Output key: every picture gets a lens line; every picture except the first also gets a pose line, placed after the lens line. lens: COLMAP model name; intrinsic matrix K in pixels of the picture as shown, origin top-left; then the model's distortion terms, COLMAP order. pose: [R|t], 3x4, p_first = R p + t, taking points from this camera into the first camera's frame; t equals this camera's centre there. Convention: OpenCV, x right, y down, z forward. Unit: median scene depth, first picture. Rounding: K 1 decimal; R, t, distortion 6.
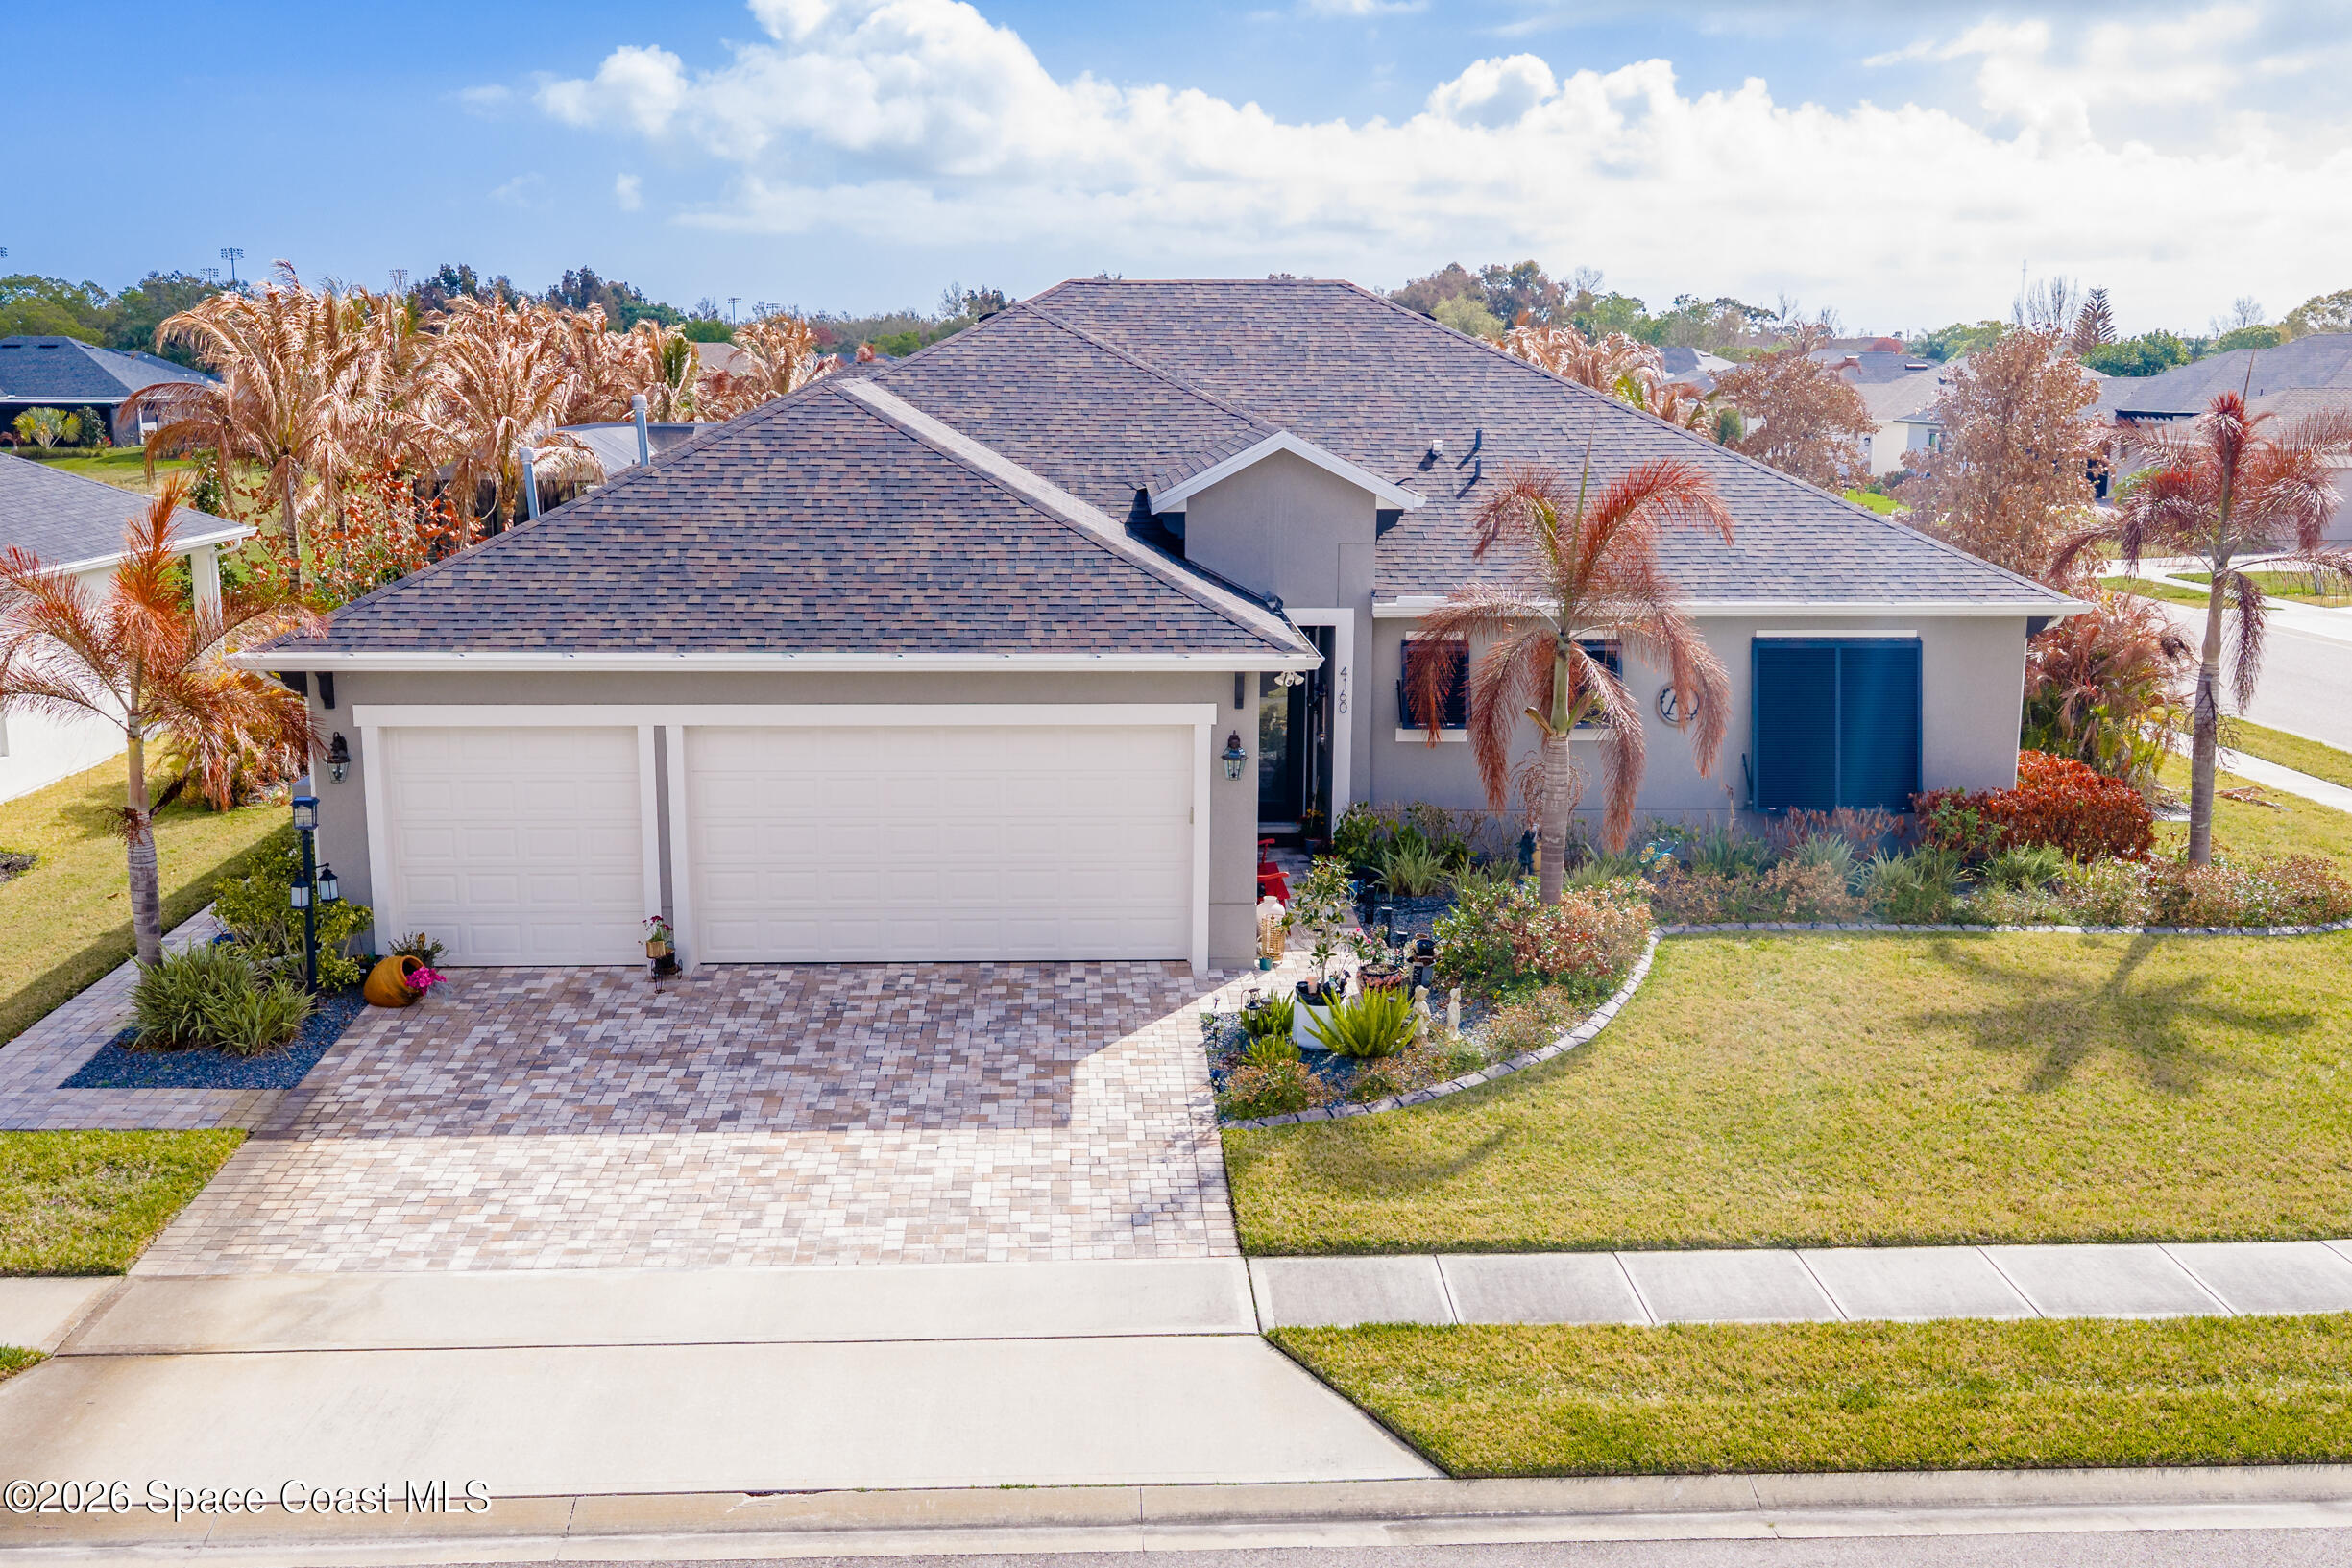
lens RADIAL K [[2232.7, 0, 1156.4], [0, 2232.7, 805.3], [0, 0, 1]] dist [0.020642, -0.031217]
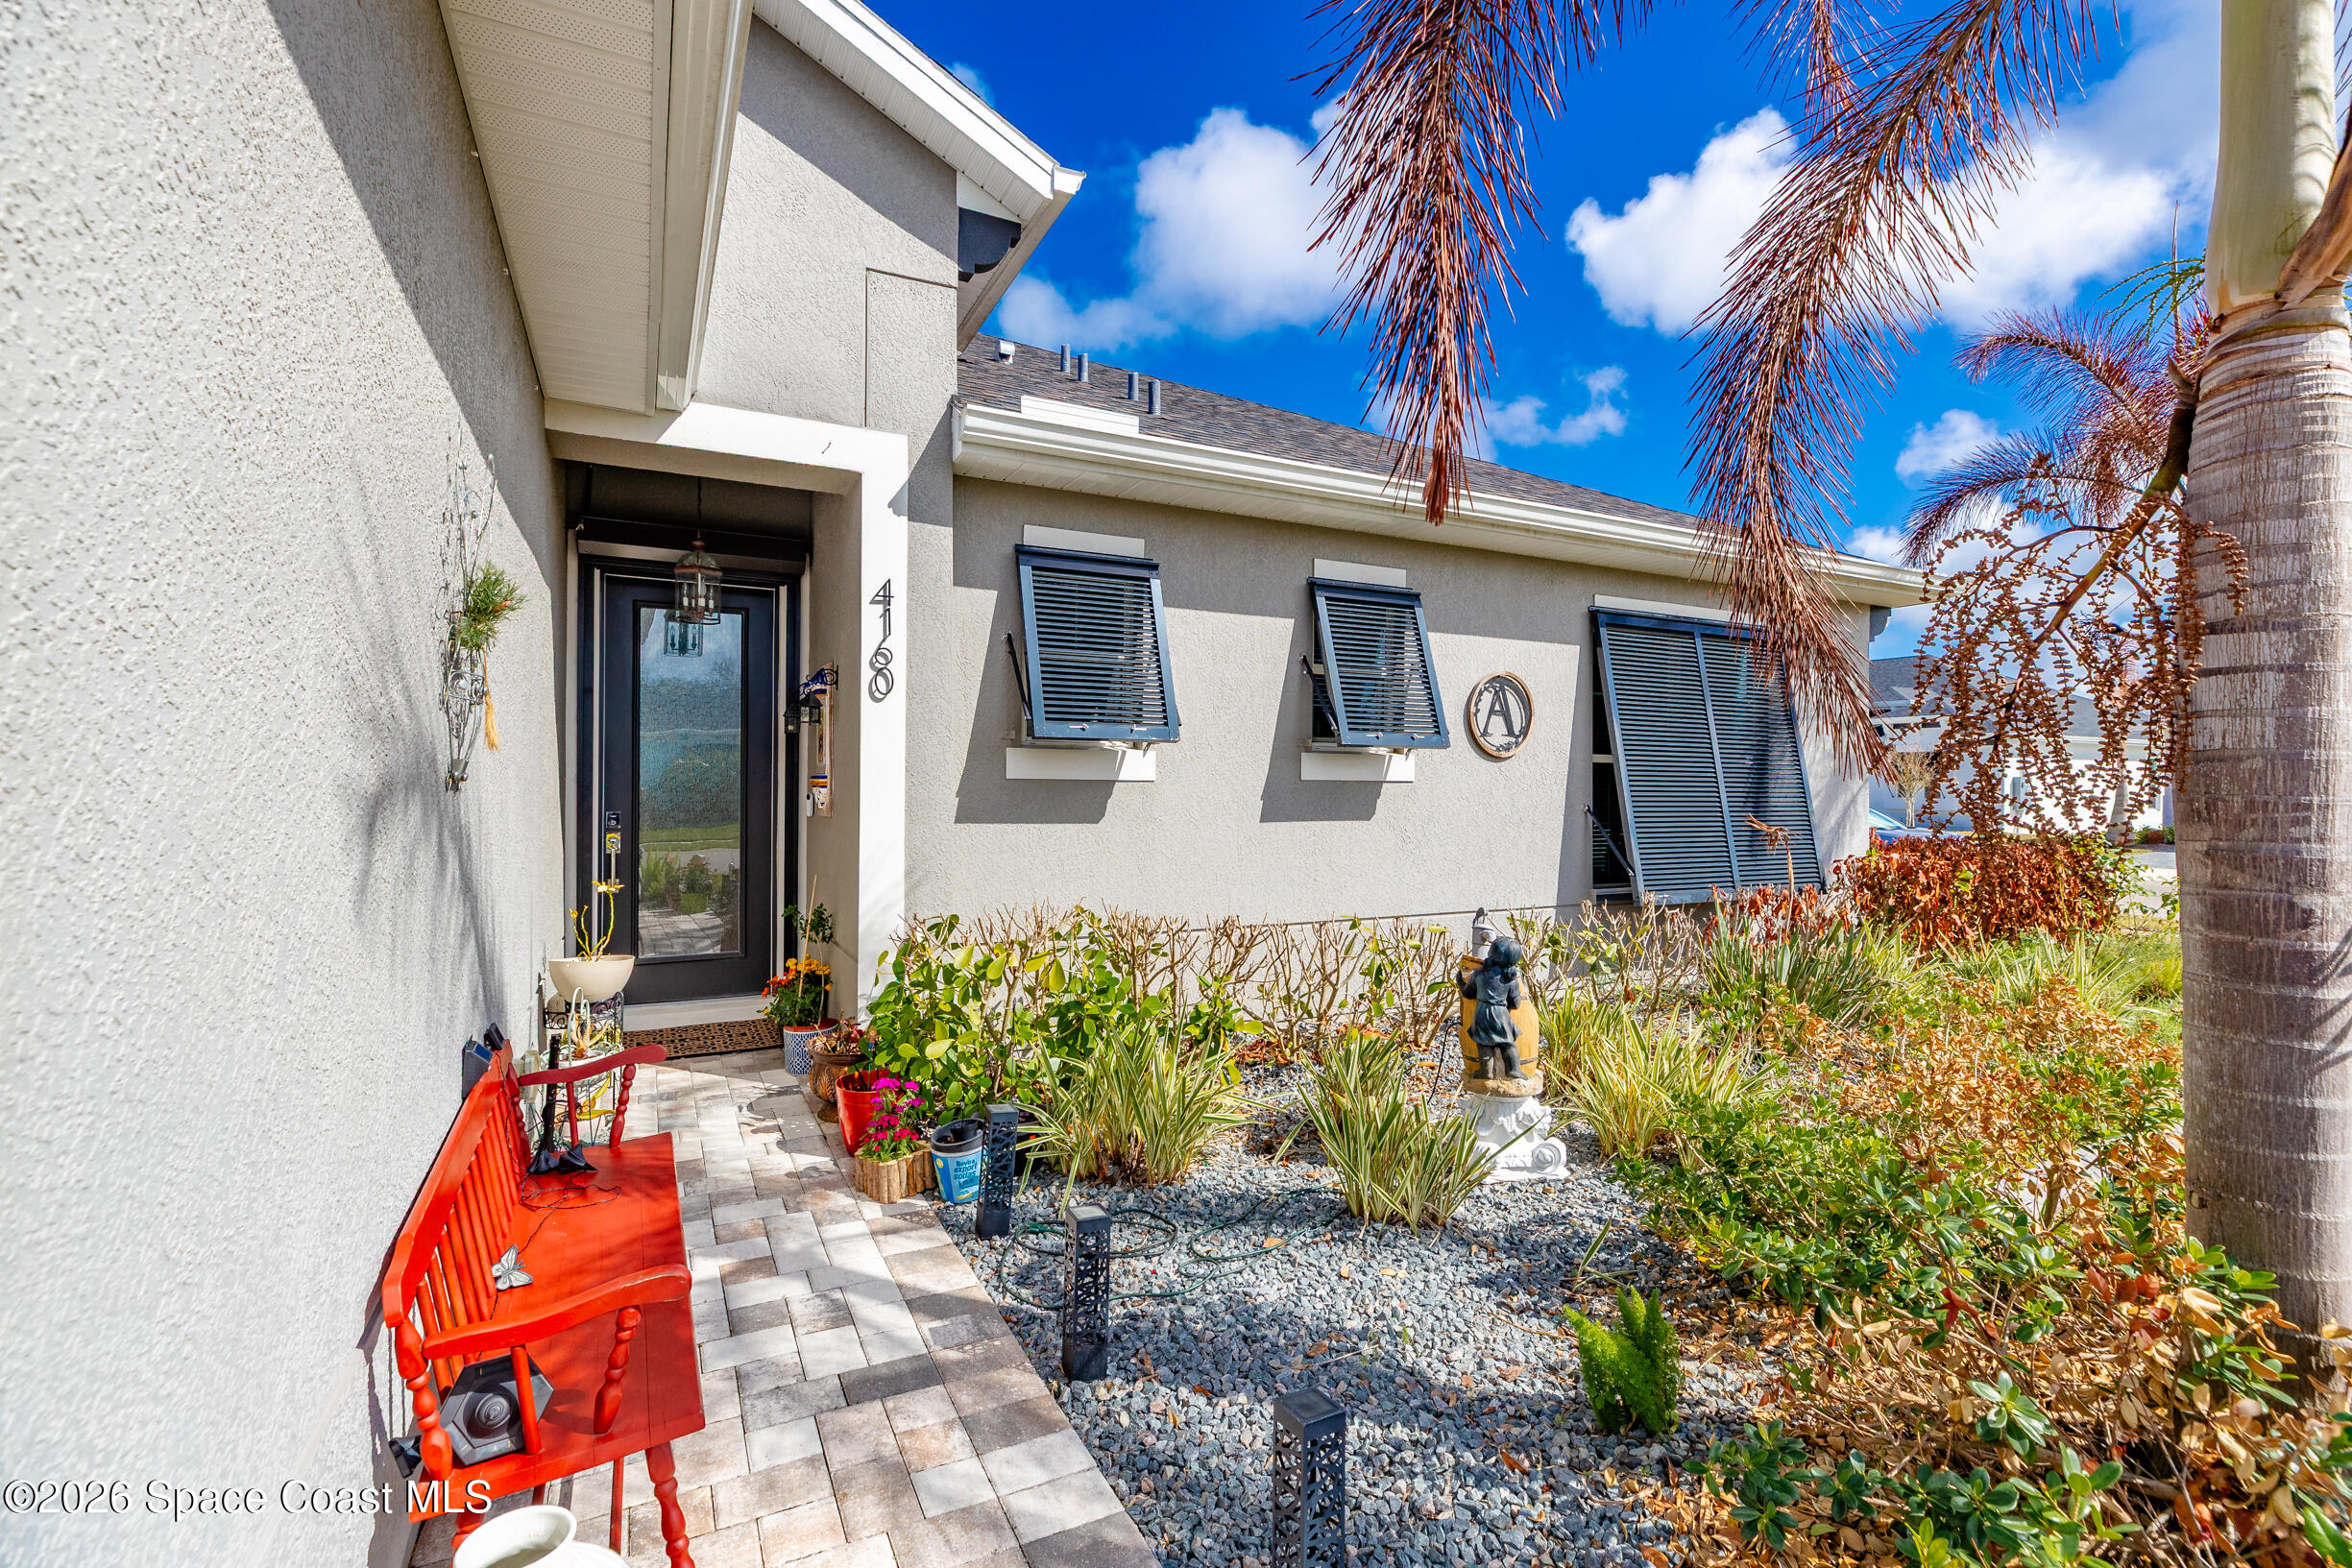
lens RADIAL K [[1062.2, 0, 1185.0], [0, 1062.2, 781.9], [0, 0, 1]] dist [0.000692, 0.000568]
pose [[0.903769, -0.000654, 0.428020, 0.067015], [0.089362, 0.978250, -0.187194, 0.016630], [-0.418588, 0.207429, 0.884170, 1.067094]]
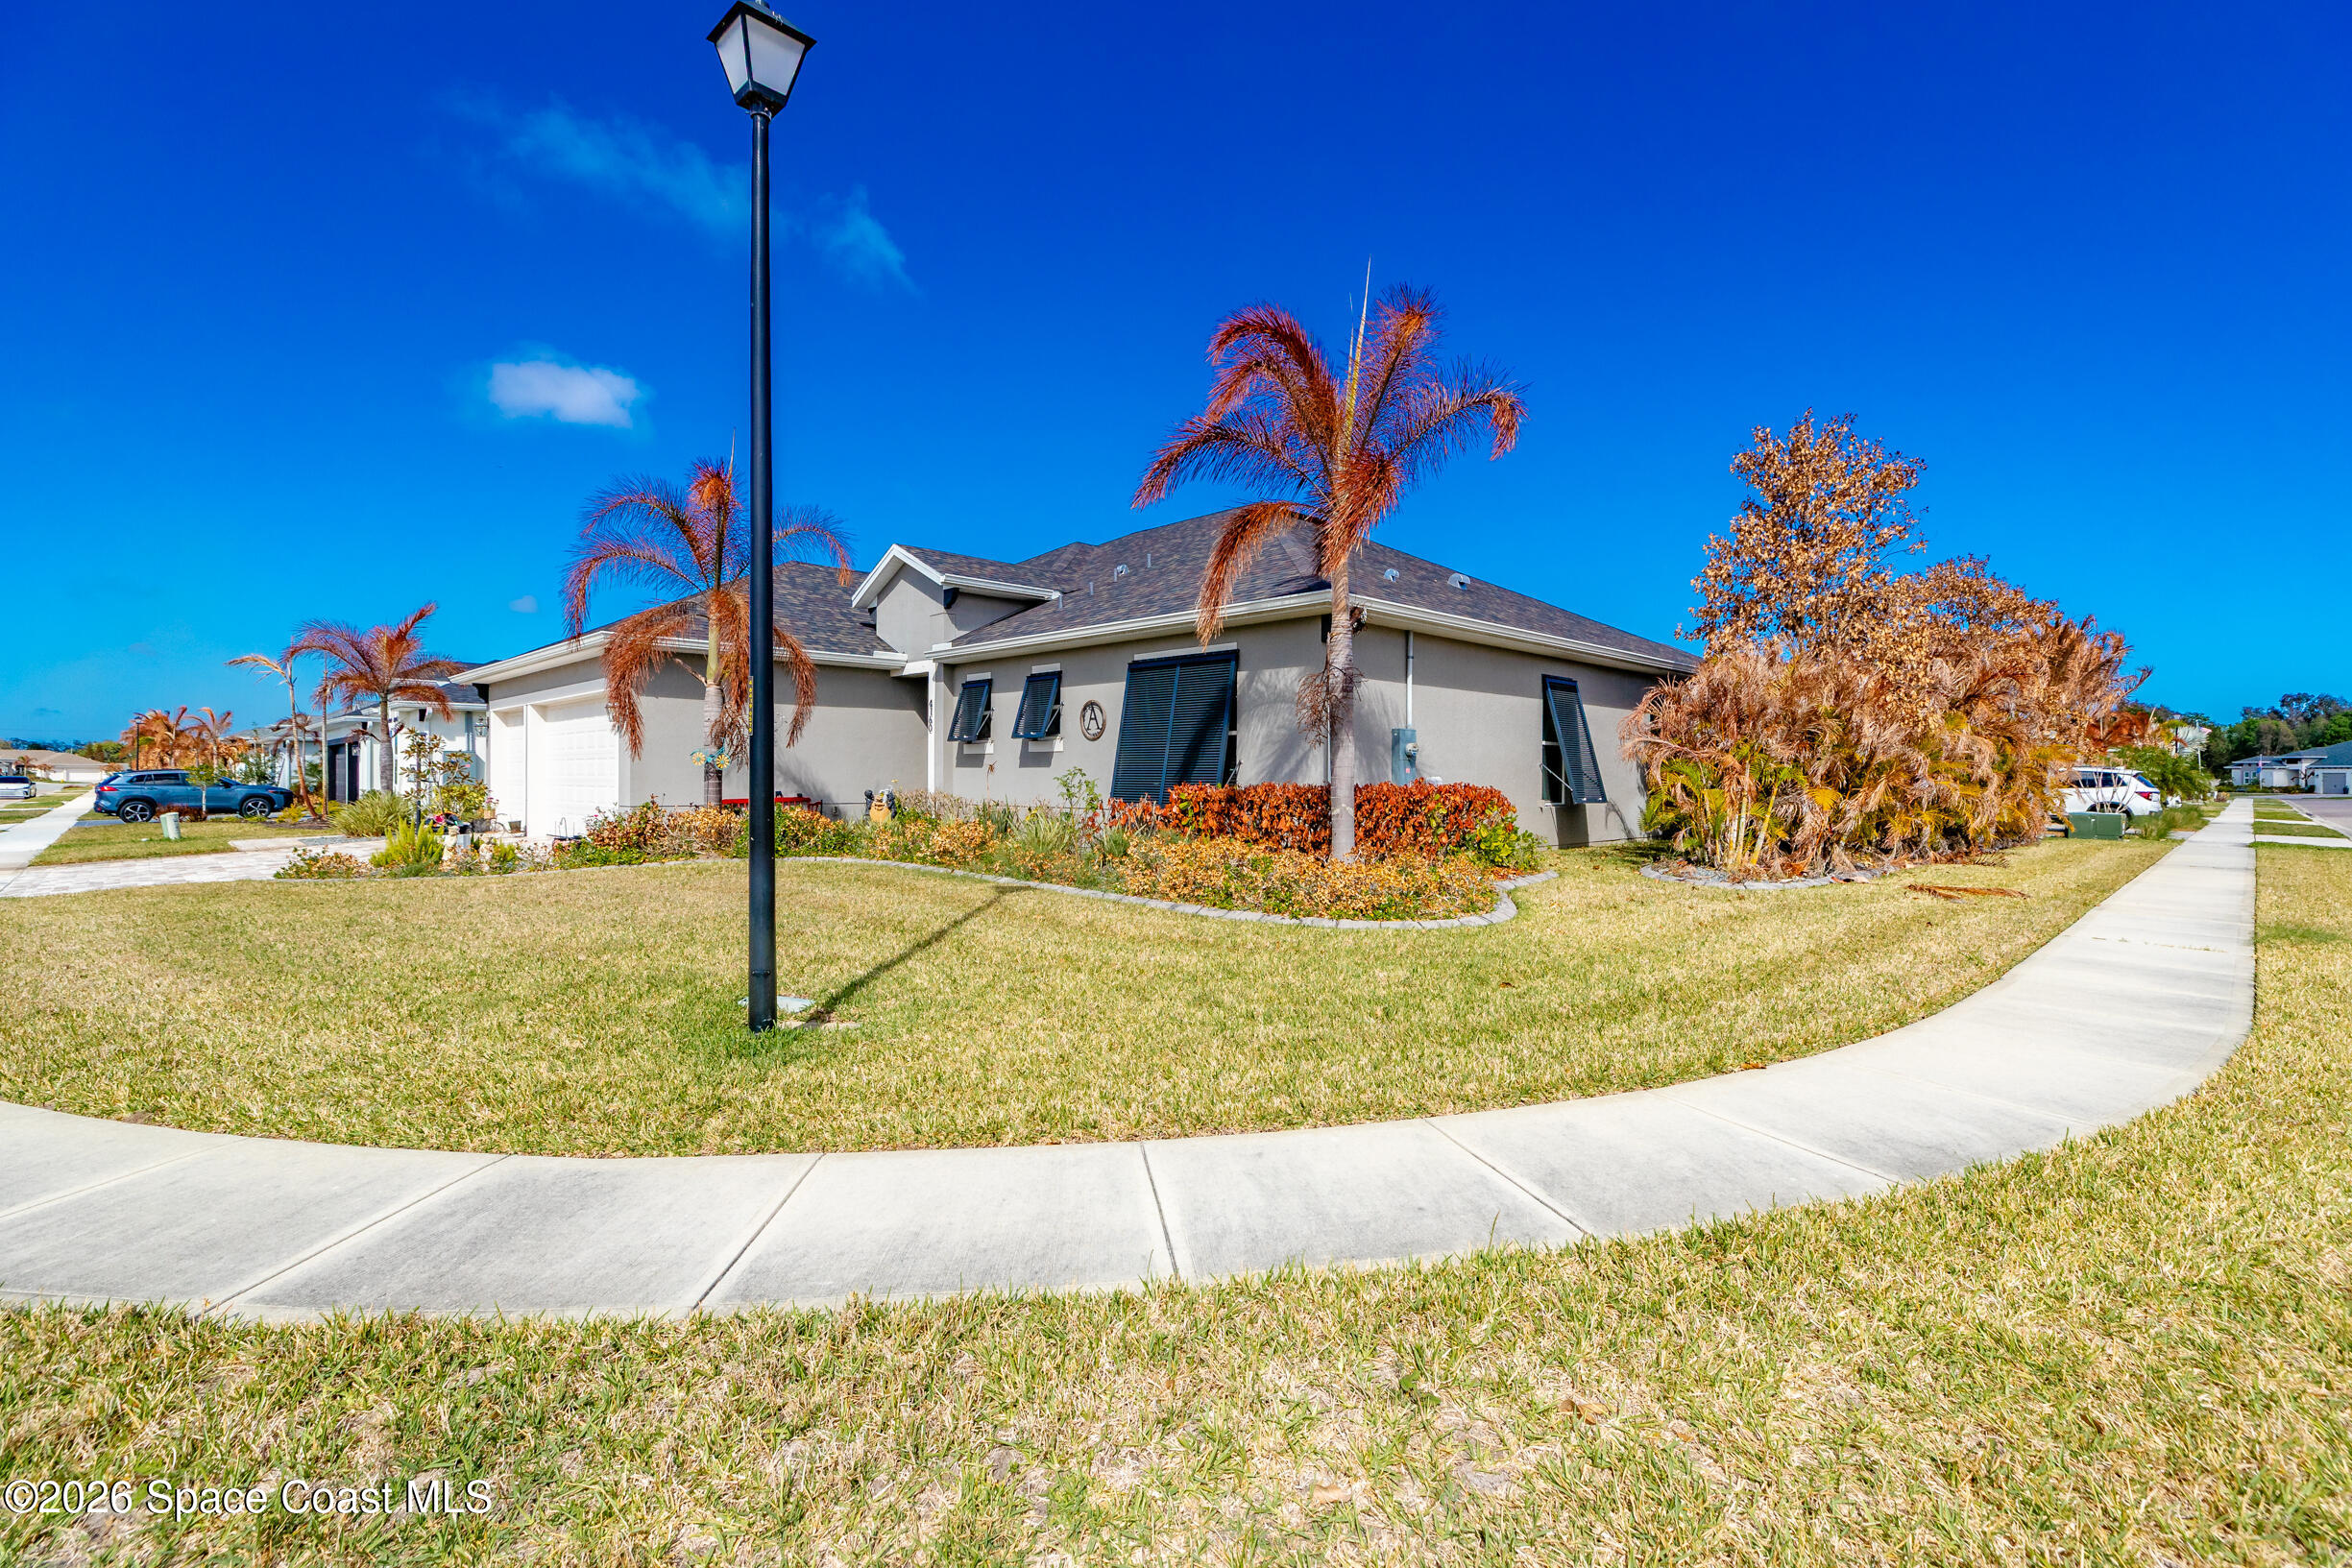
lens RADIAL K [[1062.2, 0, 1185.0], [0, 1062.2, 781.9], [0, 0, 1]] dist [0.000692, 0.000568]
pose [[0.678860, 0.000342, -0.734268, 0.921532], [-0.144191, 0.980591, -0.132854, 0.076111], [0.719971, 0.196064, 0.665733, 0.871307]]
